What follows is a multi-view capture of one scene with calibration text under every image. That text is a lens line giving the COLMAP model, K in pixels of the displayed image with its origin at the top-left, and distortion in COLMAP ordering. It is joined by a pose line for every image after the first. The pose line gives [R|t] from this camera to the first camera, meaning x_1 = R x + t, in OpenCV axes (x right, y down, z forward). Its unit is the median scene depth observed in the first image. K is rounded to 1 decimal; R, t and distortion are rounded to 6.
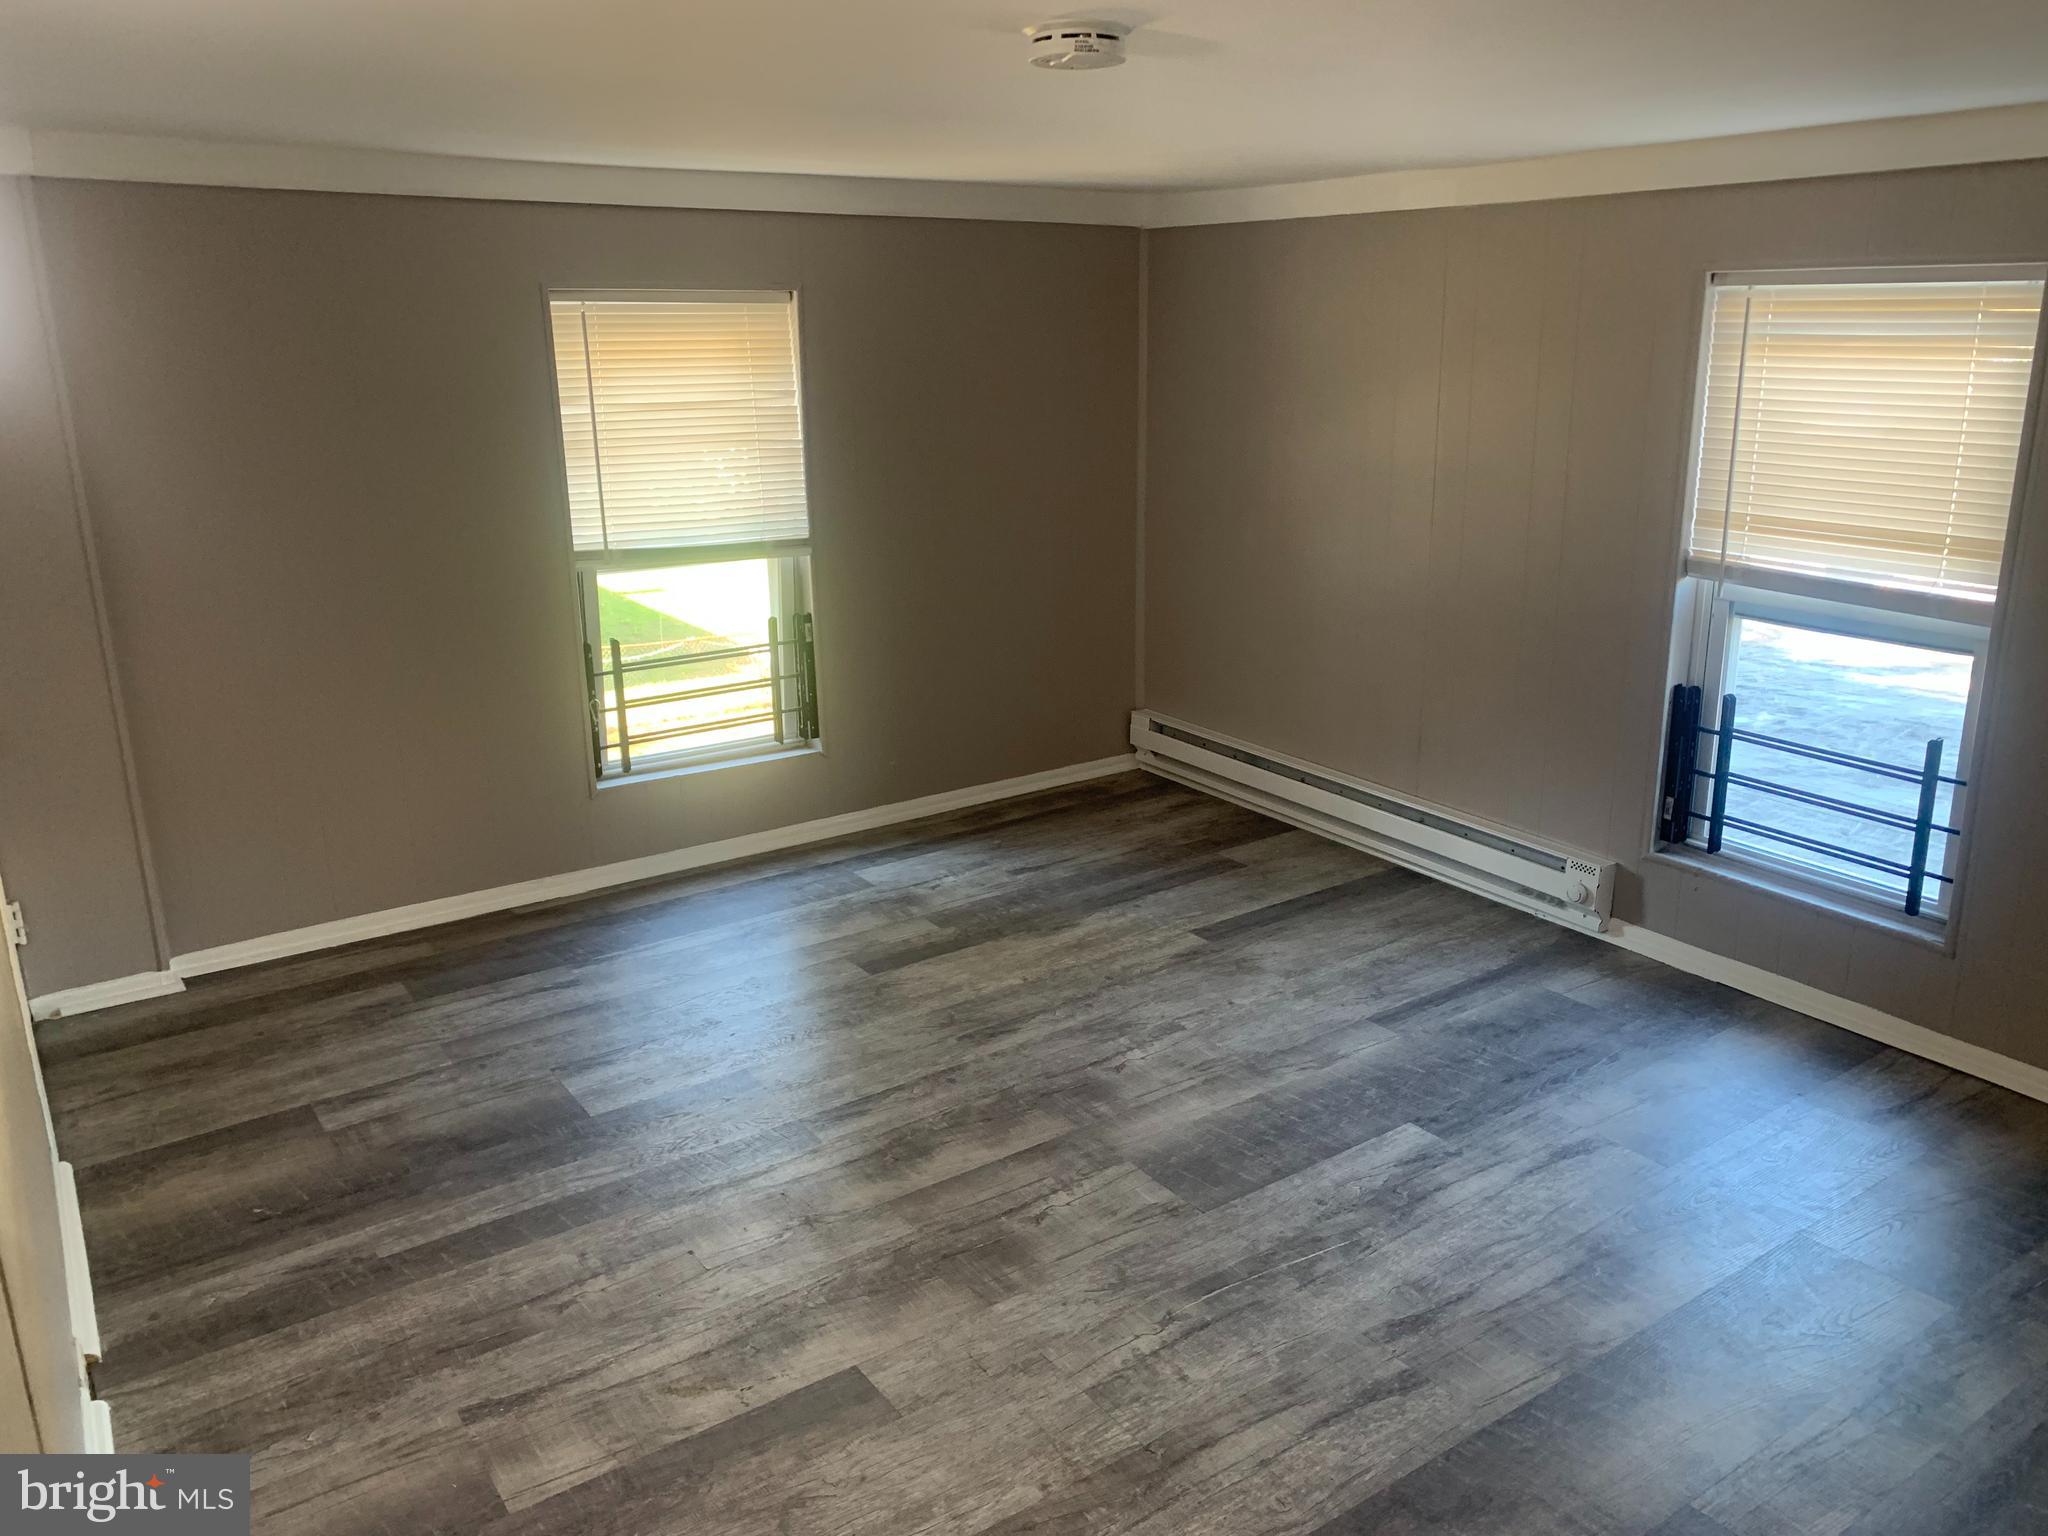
lens RADIAL K [[1580.7, 0, 1028.2], [0, 1580.7, 754.4], [0, 0, 1]] dist [0.086687, -0.102039]
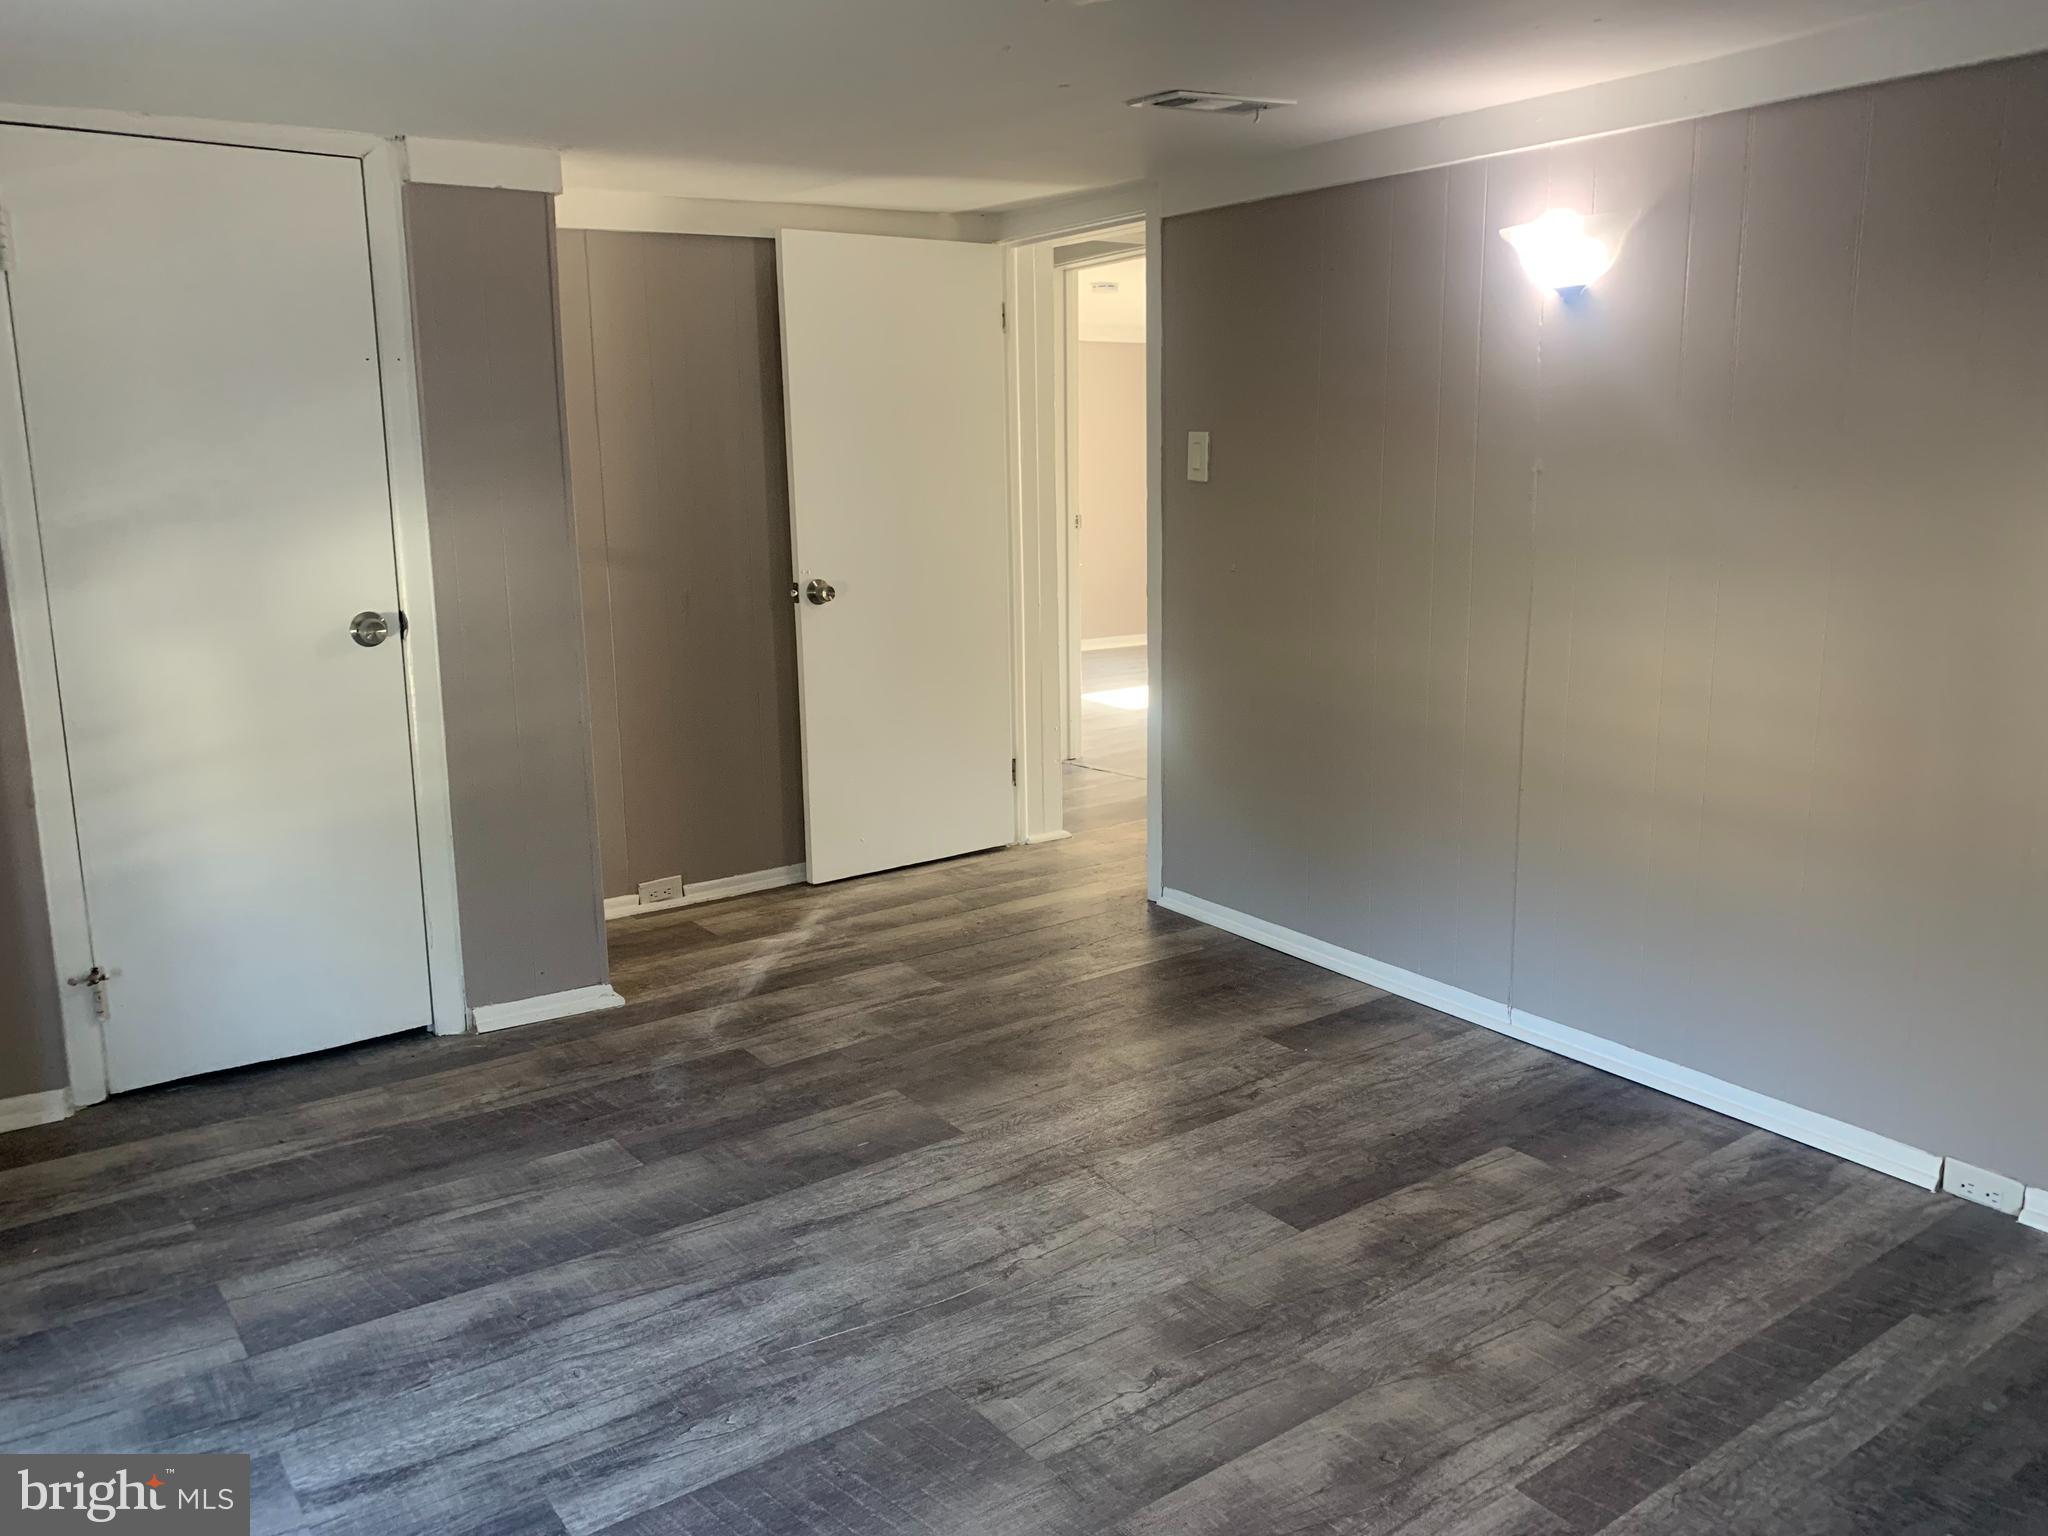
lens RADIAL K [[1580.7, 0, 1028.2], [0, 1580.7, 754.4], [0, 0, 1]] dist [0.086687, -0.102039]
pose [[-0.999259, 0.033423, -0.019105, 0.079542], [0.021107, 0.890665, 0.454171, -0.365830], [0.032196, 0.453431, -0.890710, 1.661661]]
